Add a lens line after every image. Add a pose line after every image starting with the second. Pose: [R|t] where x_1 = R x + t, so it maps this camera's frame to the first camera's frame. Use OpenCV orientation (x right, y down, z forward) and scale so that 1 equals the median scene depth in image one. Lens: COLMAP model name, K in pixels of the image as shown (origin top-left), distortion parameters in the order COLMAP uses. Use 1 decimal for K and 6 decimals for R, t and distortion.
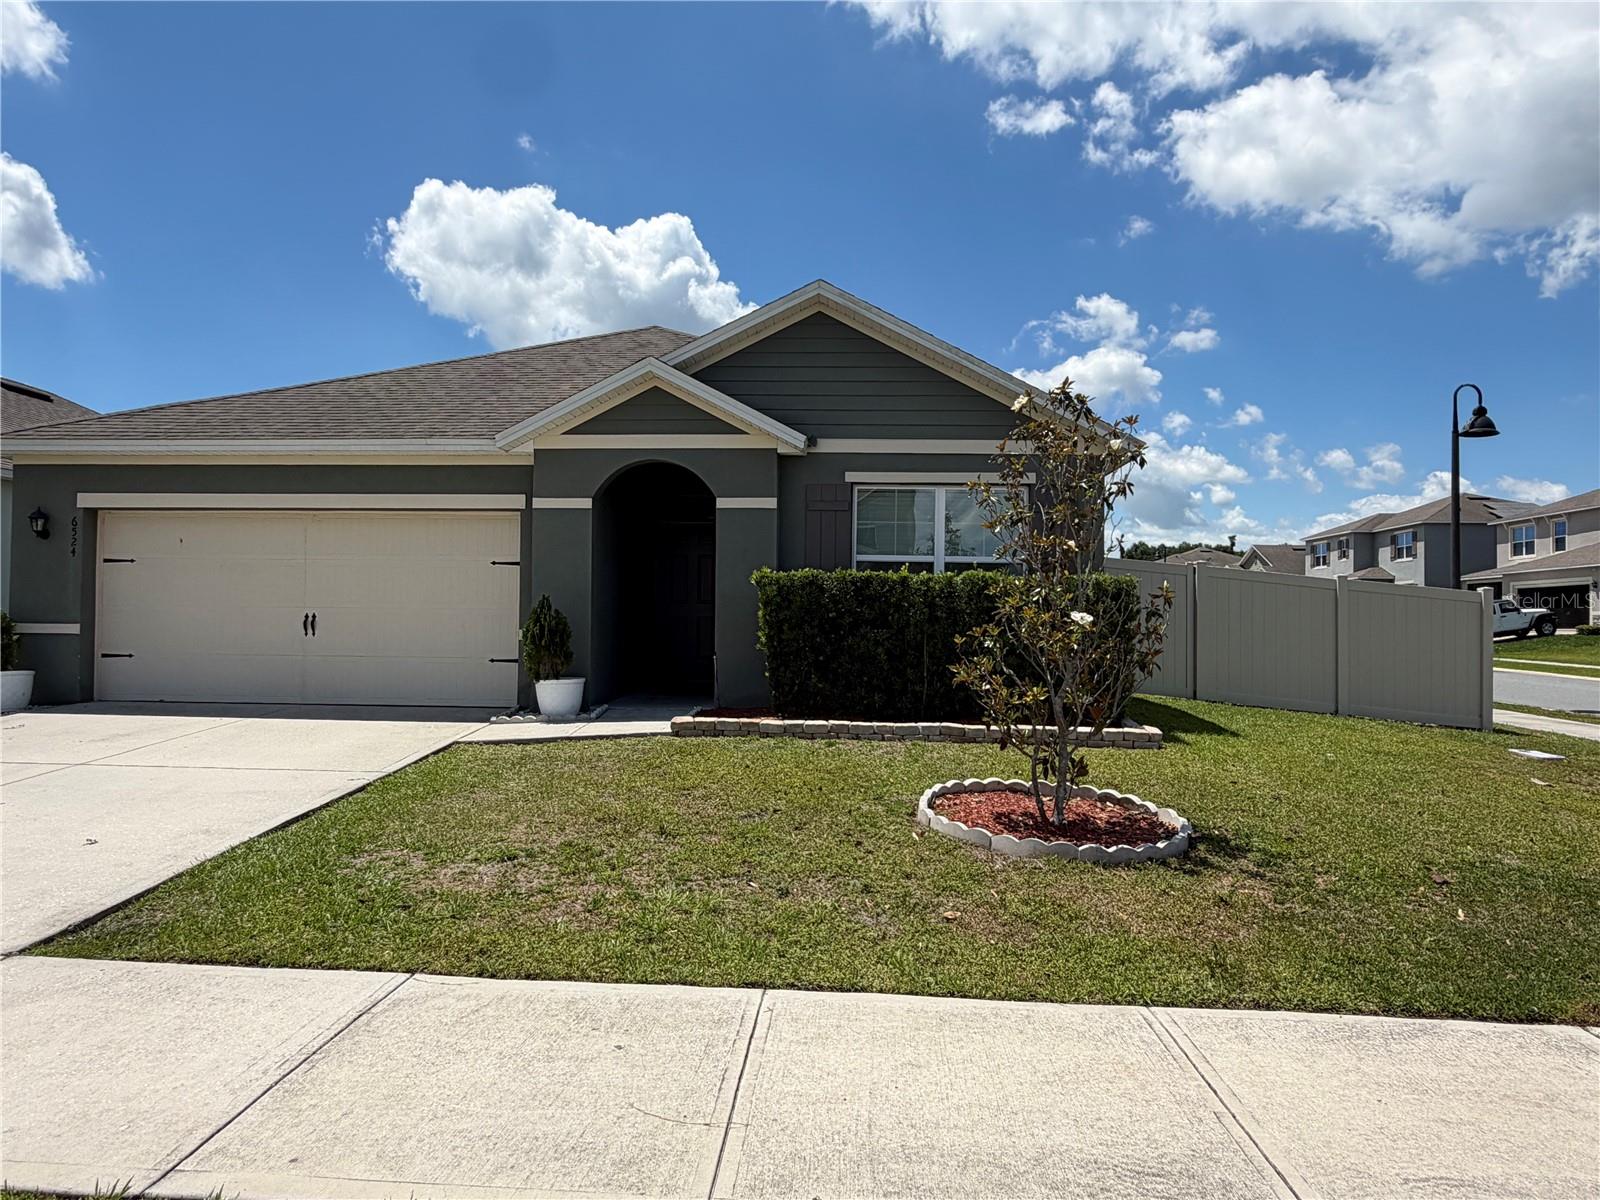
lens RADIAL K [[1113.1, 0, 800.0], [0, 1113.1, 600.0], [0, 0, 1]] dist [0.015398, -0.019030]
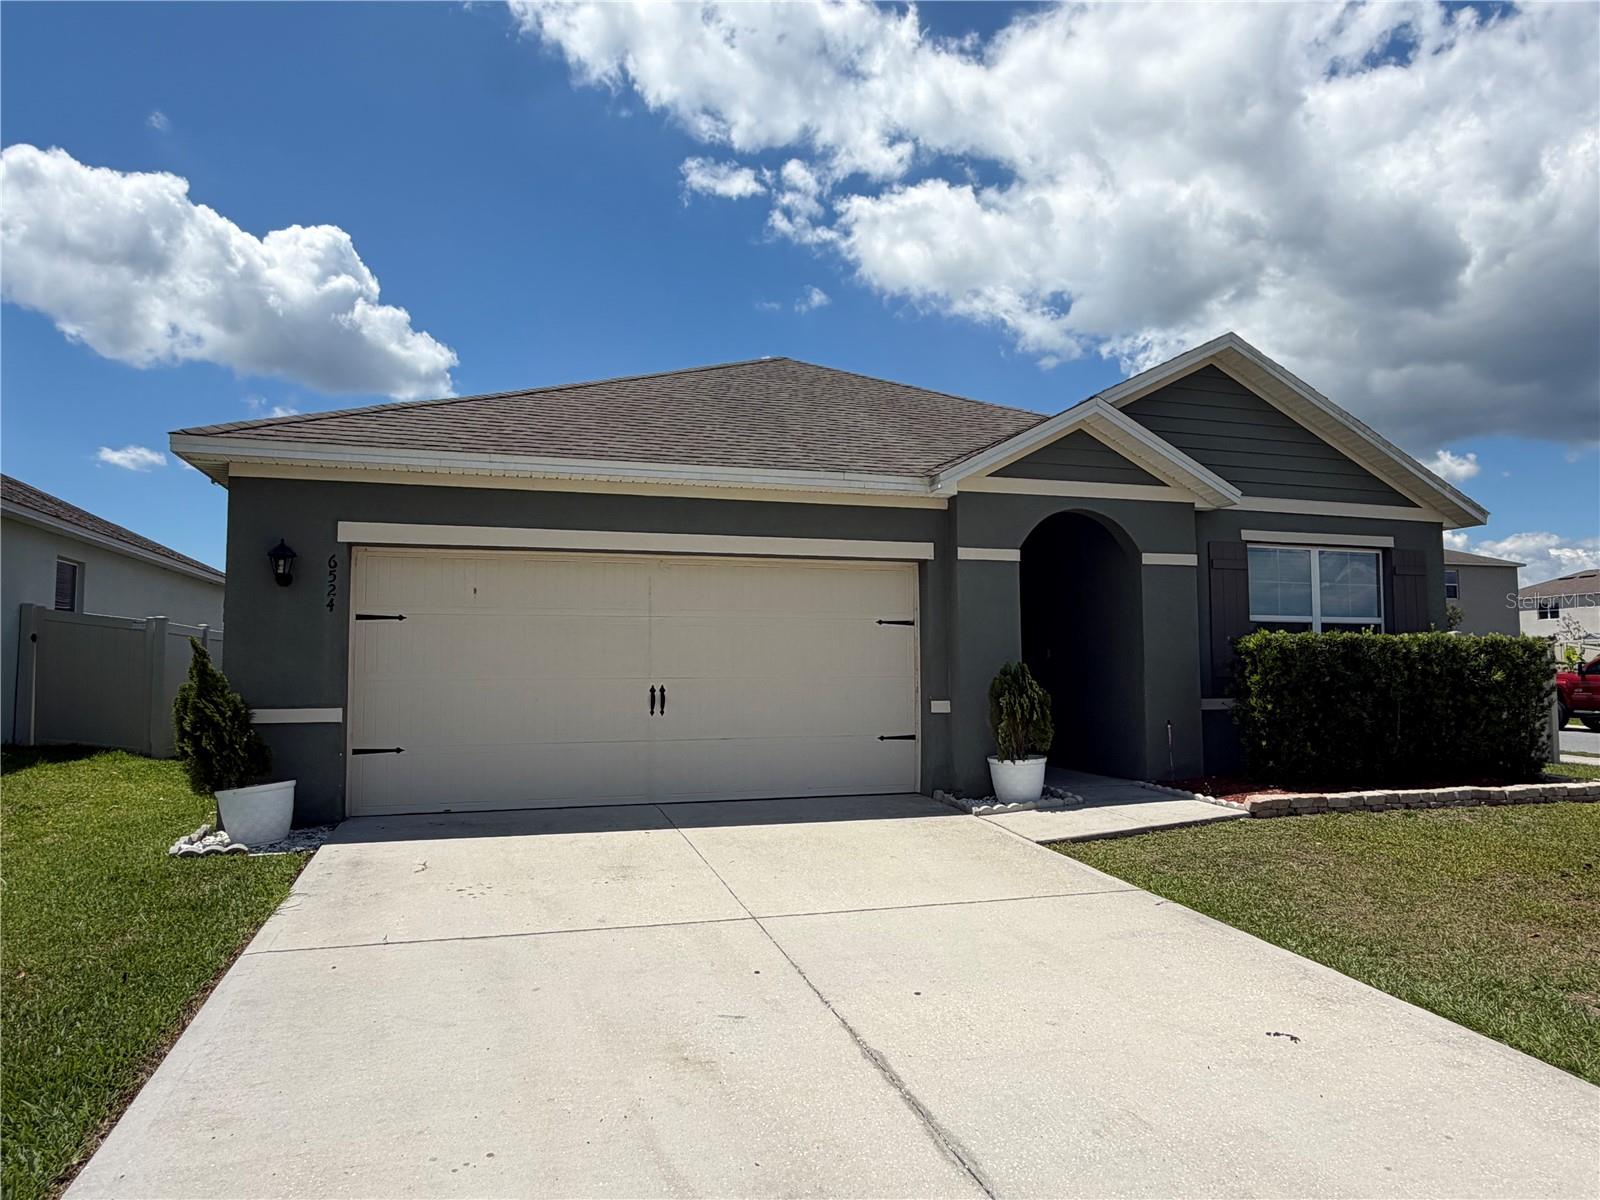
lens RADIAL K [[1113.1, 0, 800.0], [0, 1113.1, 600.0], [0, 0, 1]] dist [0.015398, -0.019030]
pose [[0.923851, 0.009969, 0.382623, -0.119560], [0.006850, 0.999070, -0.042570, -0.002656], [-0.382691, 0.041950, 0.922923, 0.044666]]
